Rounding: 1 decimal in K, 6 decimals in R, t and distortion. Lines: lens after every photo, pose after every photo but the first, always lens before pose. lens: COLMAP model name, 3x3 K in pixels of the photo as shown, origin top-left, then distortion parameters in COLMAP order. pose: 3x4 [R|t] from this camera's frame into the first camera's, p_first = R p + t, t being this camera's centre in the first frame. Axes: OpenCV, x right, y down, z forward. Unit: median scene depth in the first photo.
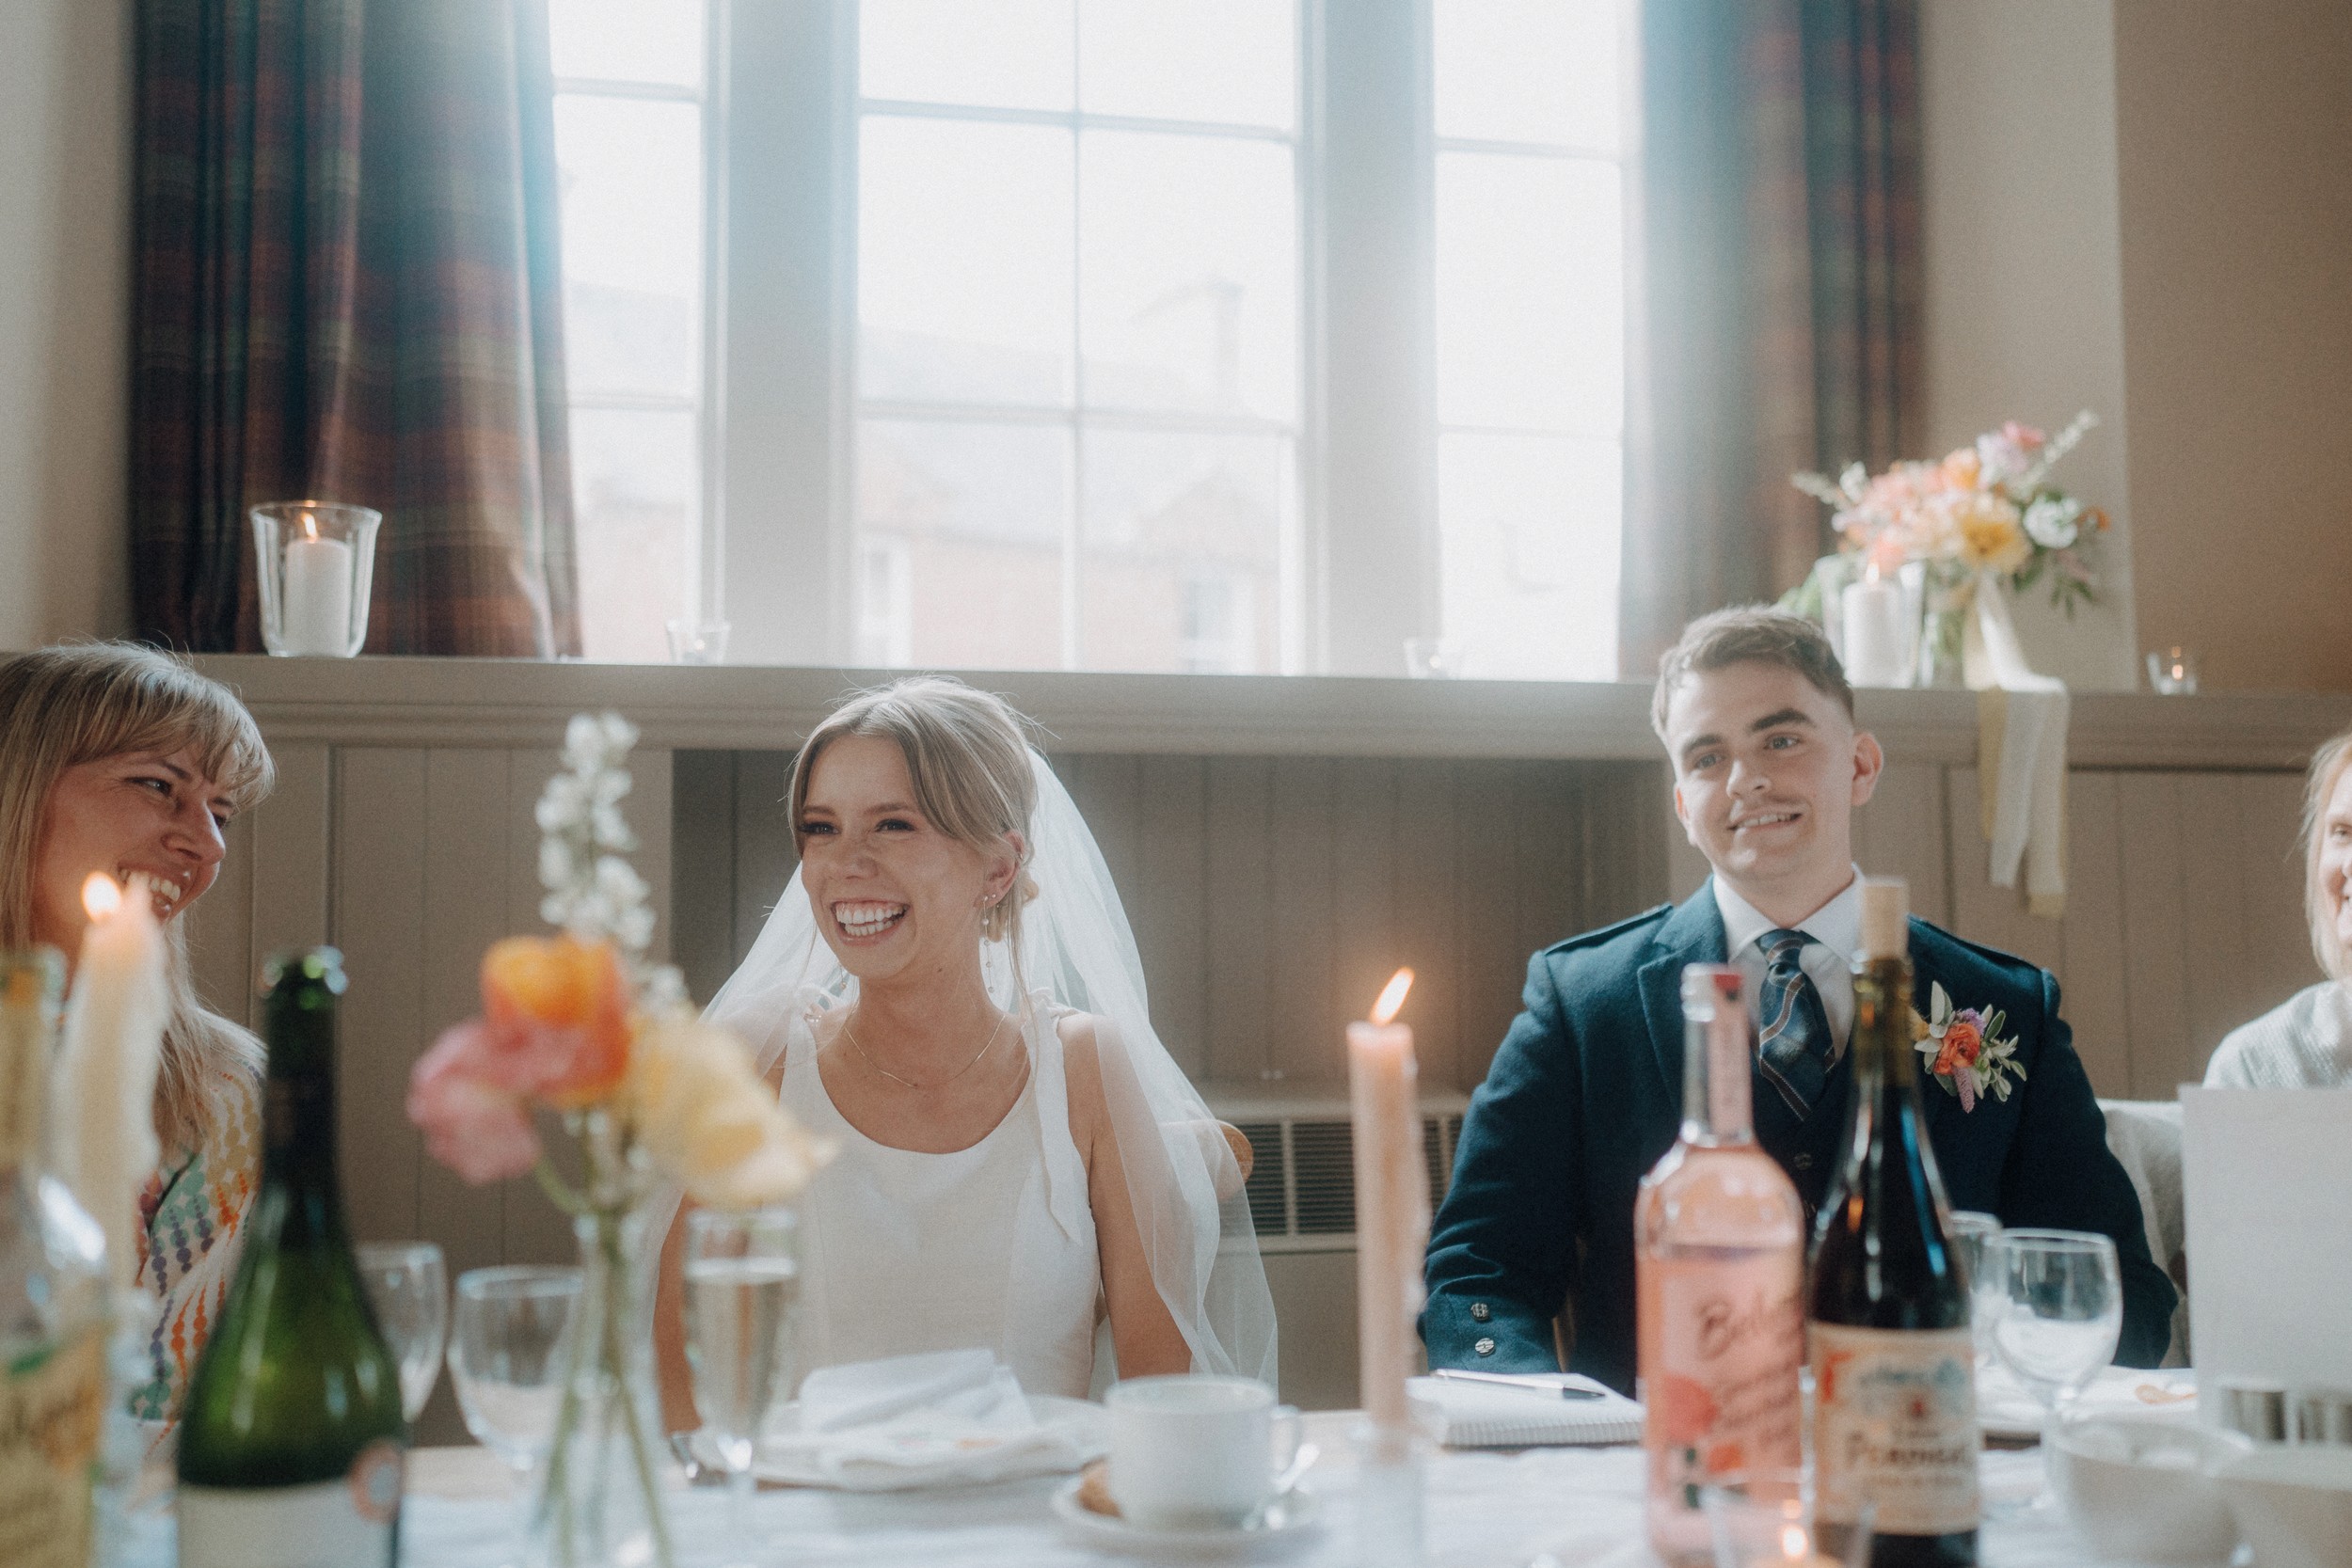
lens RADIAL K [[2284.2, 0, 1171.9], [0, 2284.2, 777.5], [0, 0, 1]] dist [-0.014542, 0.095501]
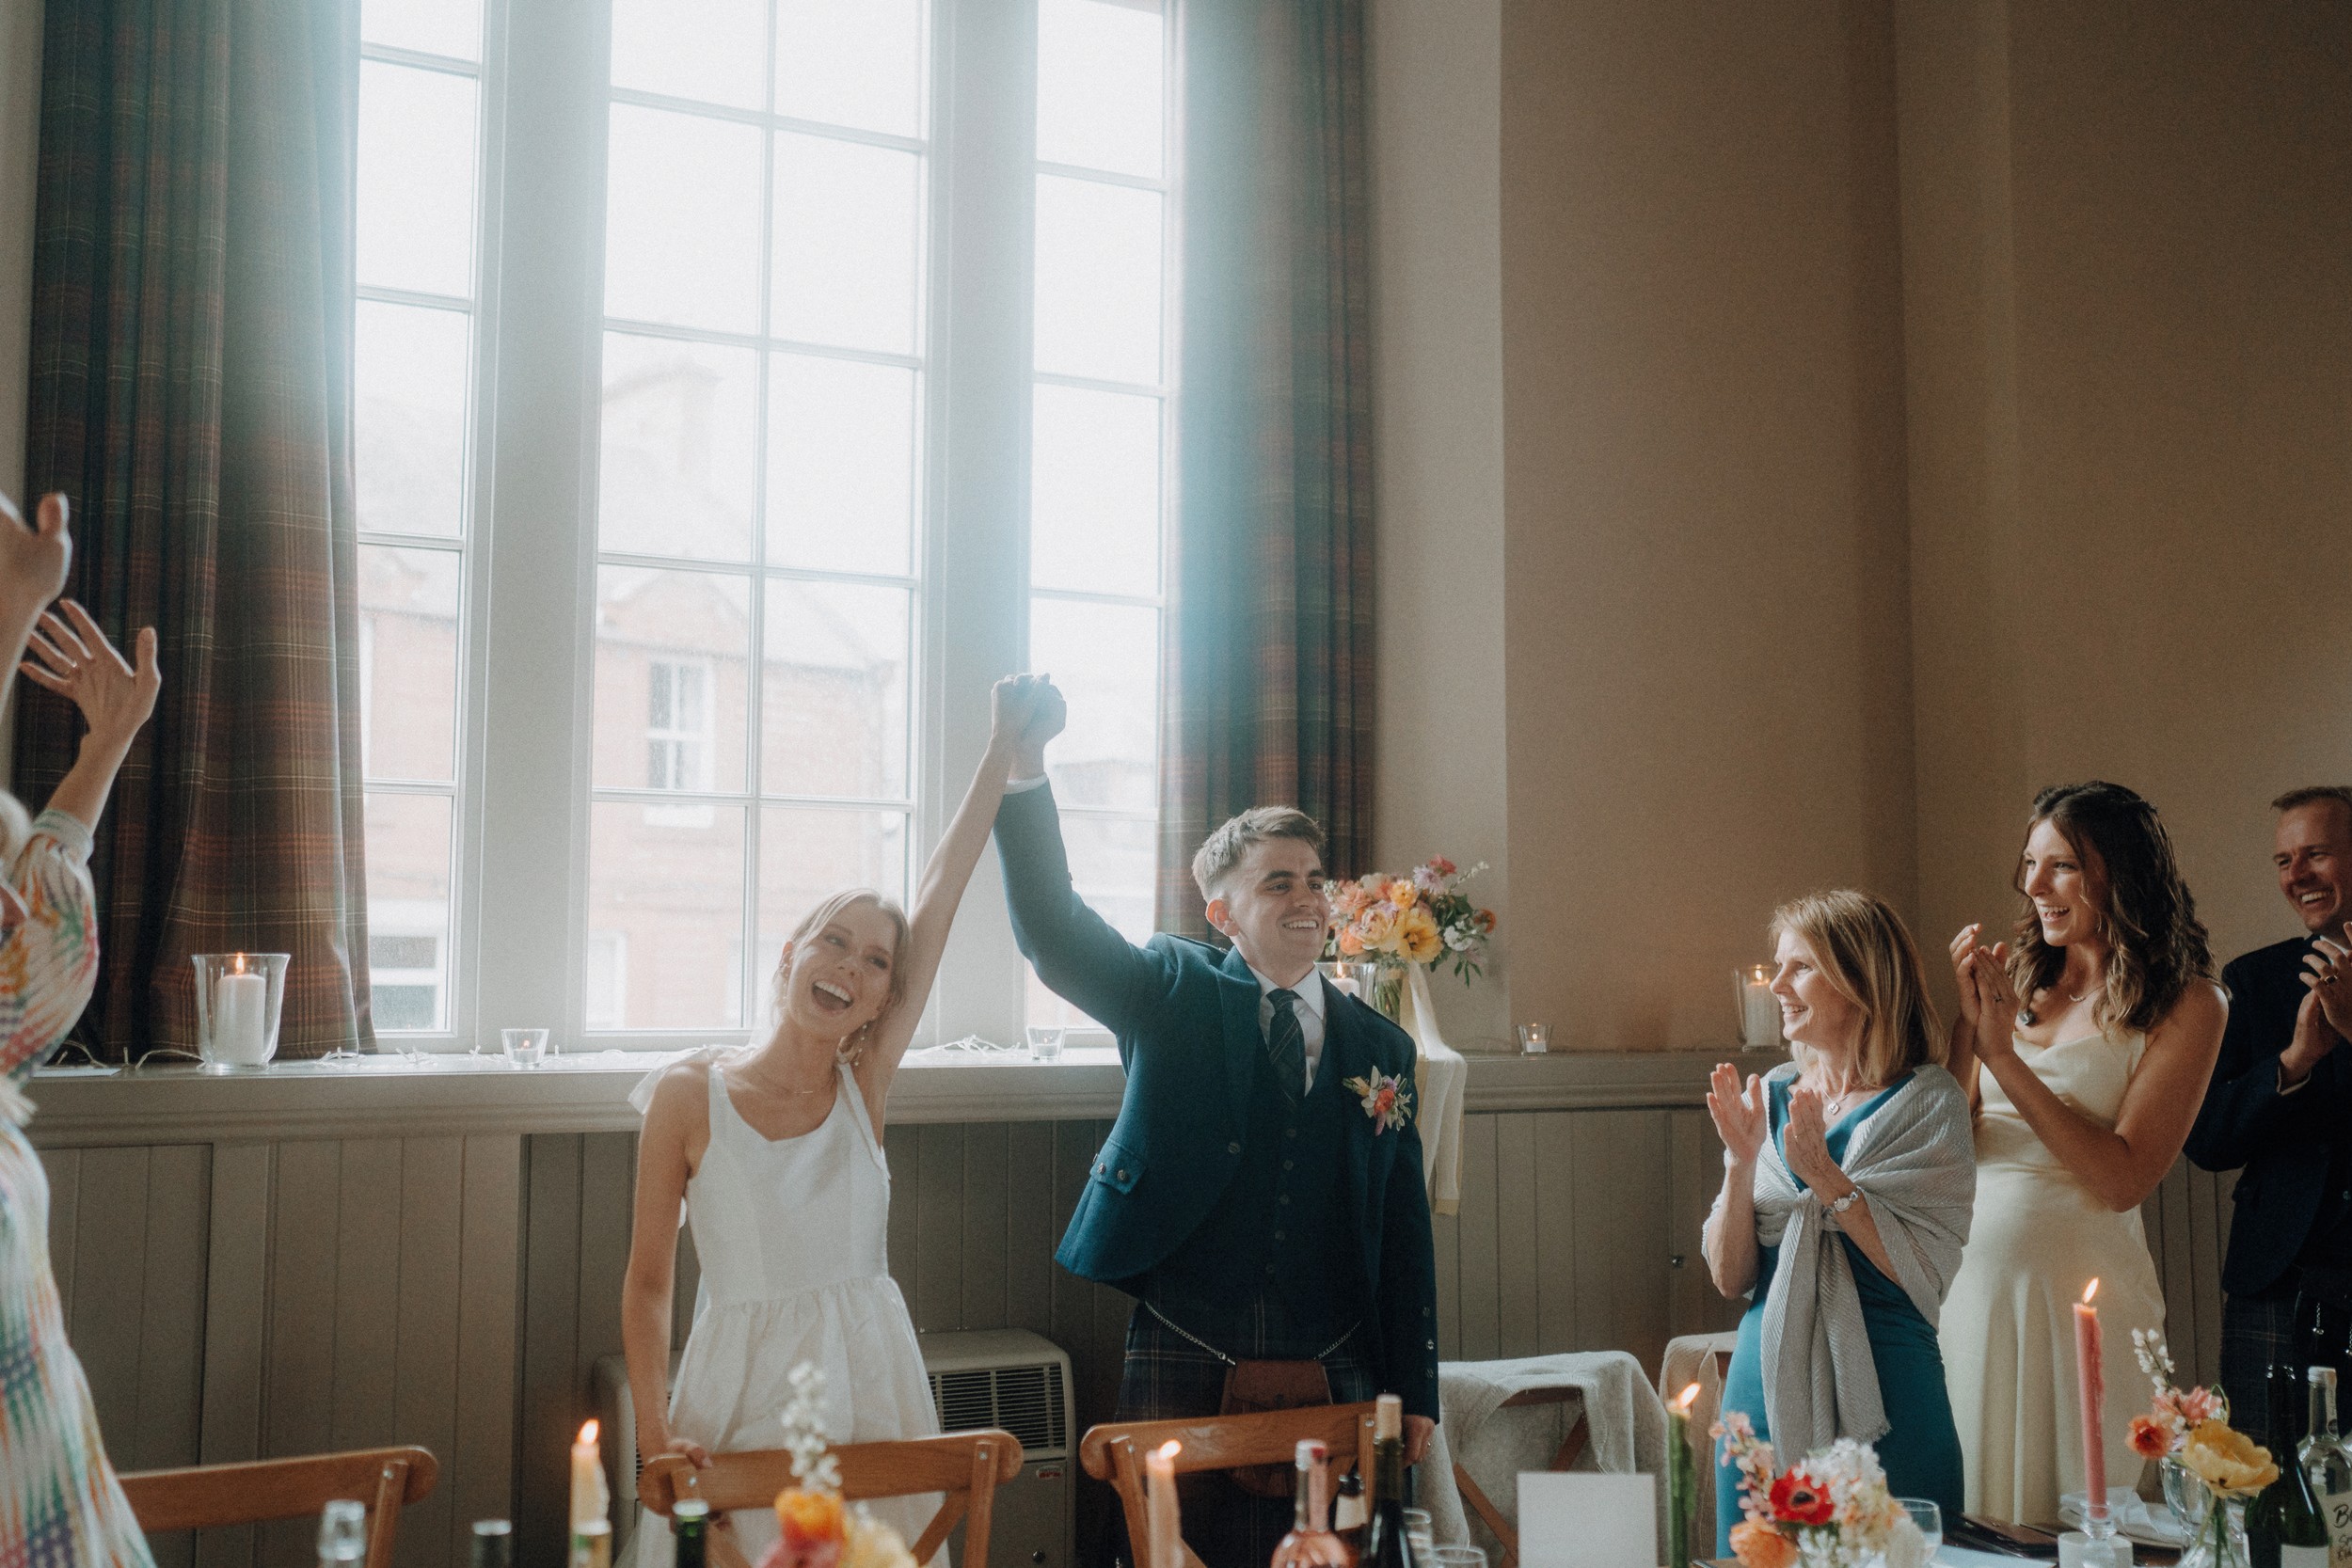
lens RADIAL K [[2284.2, 0, 1171.9], [0, 2284.2, 777.5], [0, 0, 1]] dist [-0.014542, 0.095501]
pose [[0.968388, 0.035121, 0.246965, -0.155691], [-0.030653, 0.999290, -0.021913, -0.175685], [-0.247559, 0.013650, 0.968777, -0.367670]]
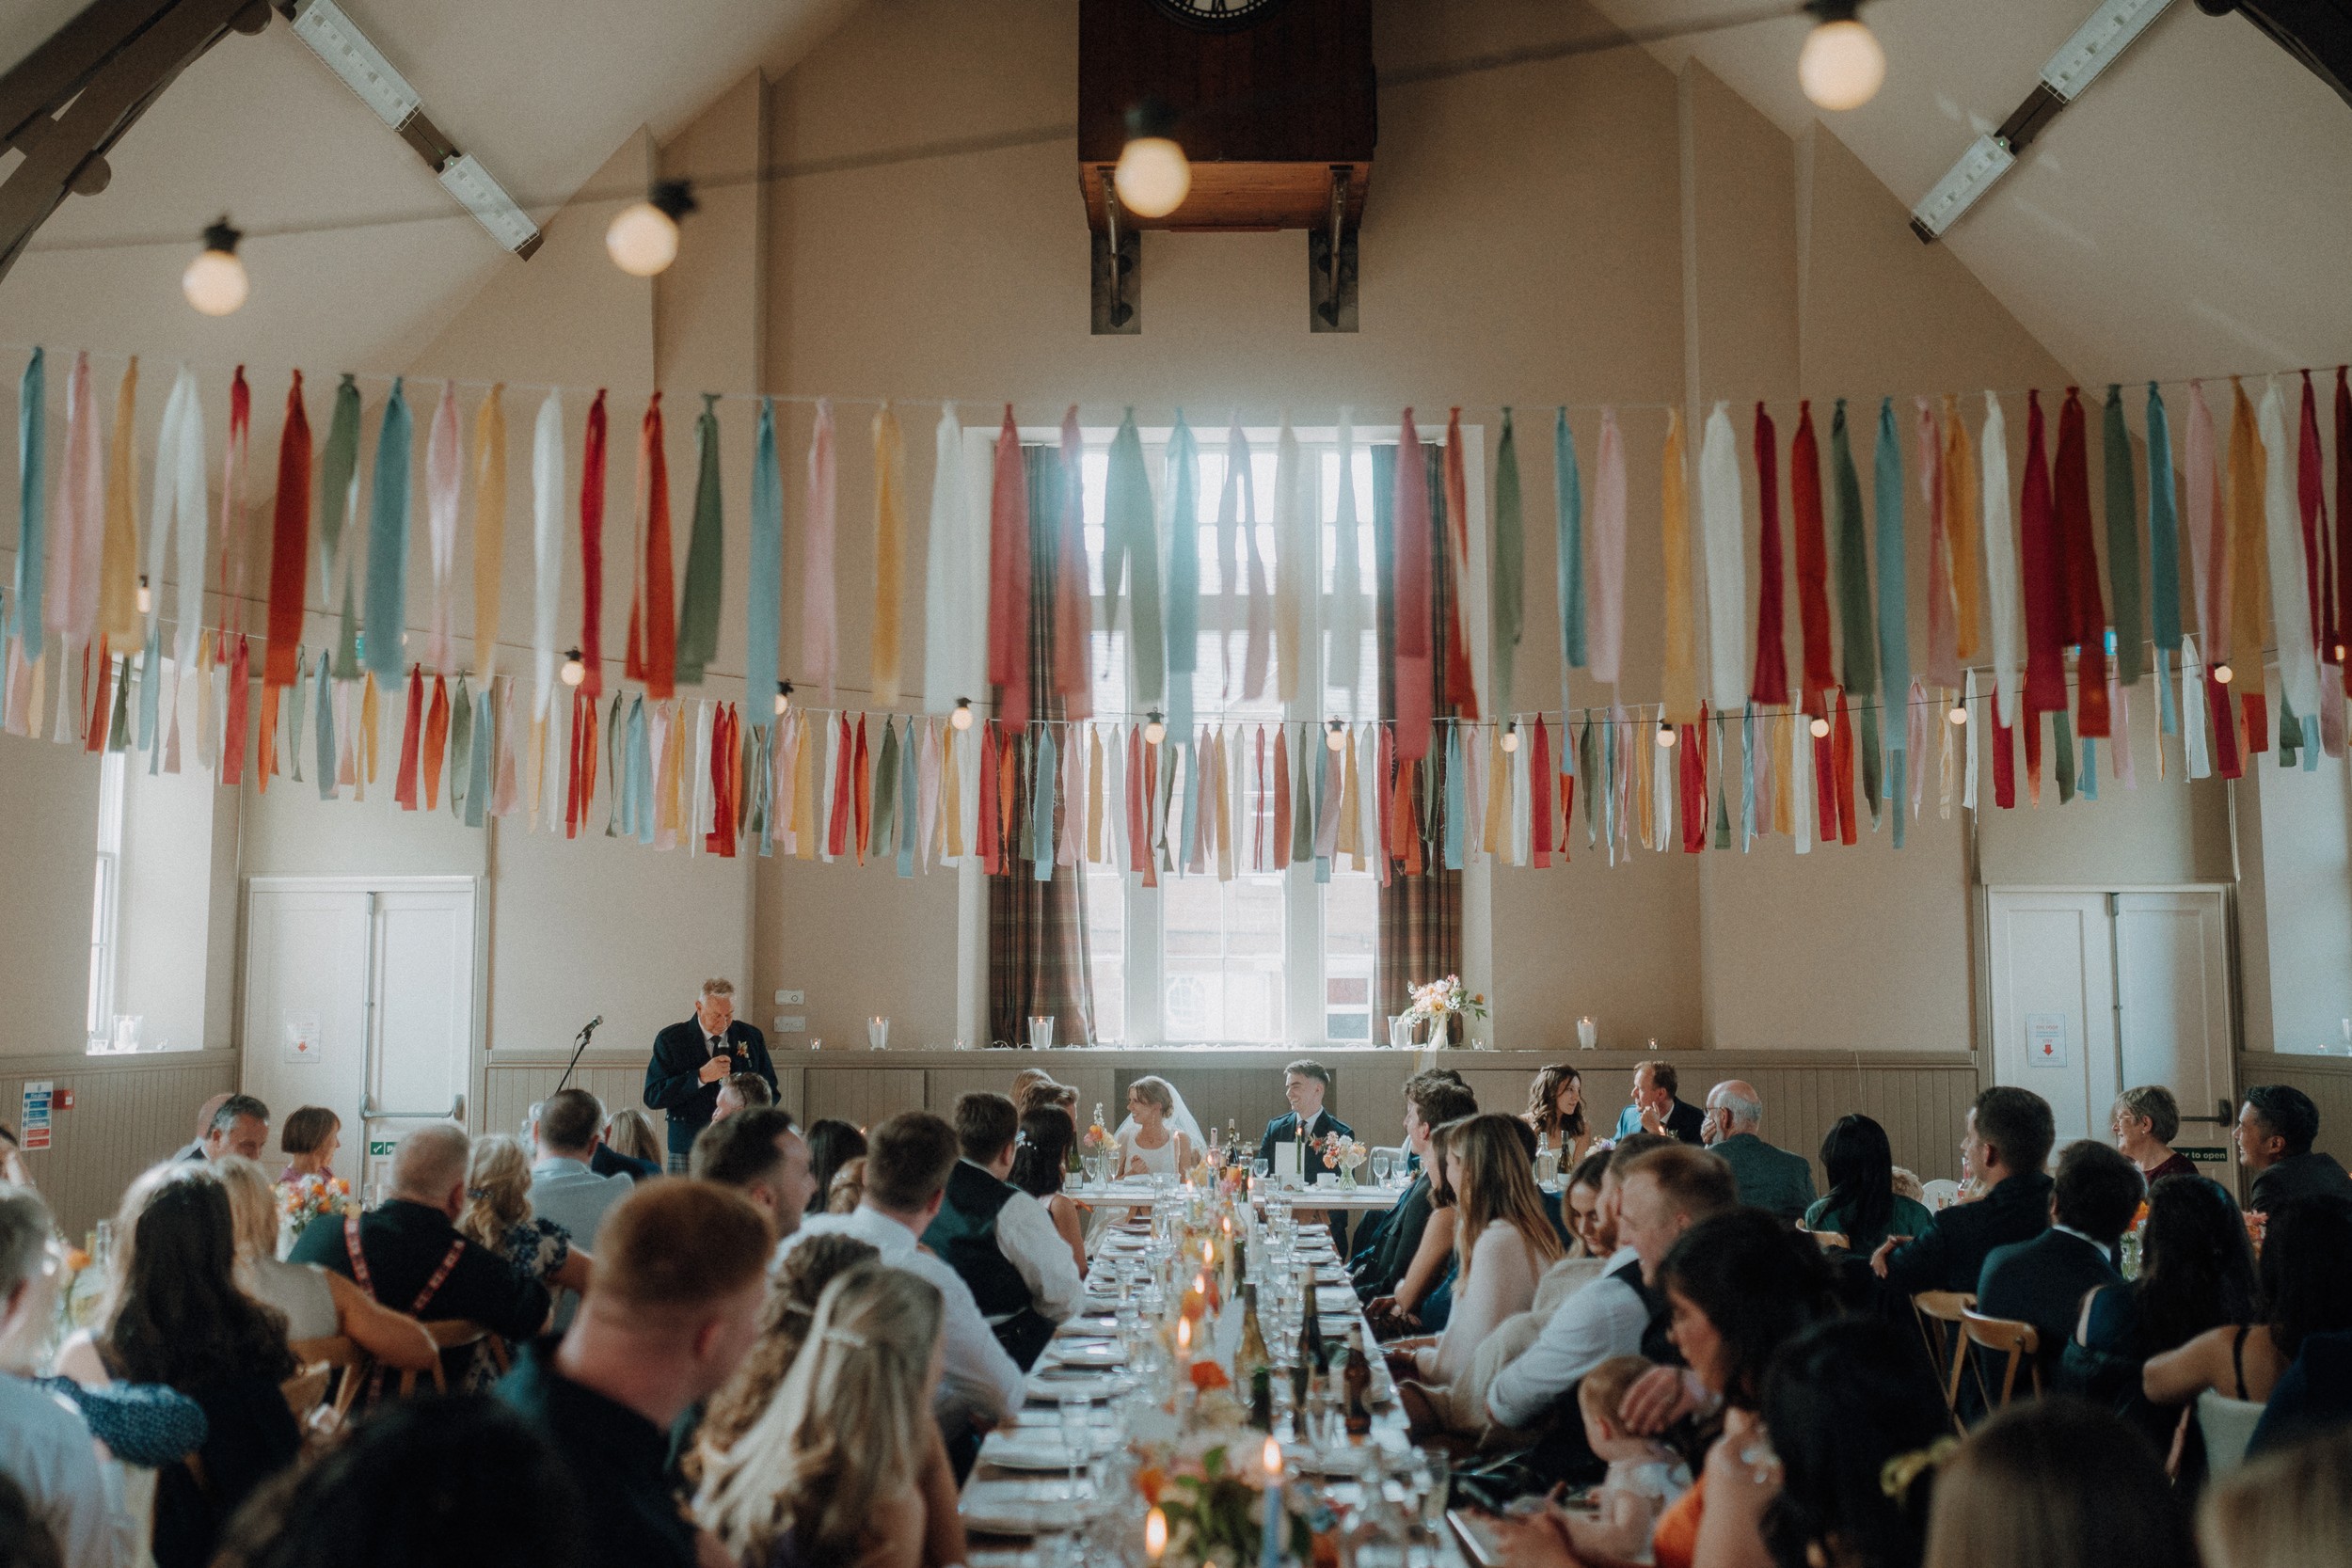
lens RADIAL K [[2284.2, 0, 1171.9], [0, 2284.2, 777.5], [0, 0, 1]] dist [-0.014542, 0.095501]
pose [[0.977465, -0.013963, -0.210638, 0.771060], [0.009153, 0.999675, -0.023793, -0.425410], [0.210901, 0.021329, 0.977275, -3.082319]]
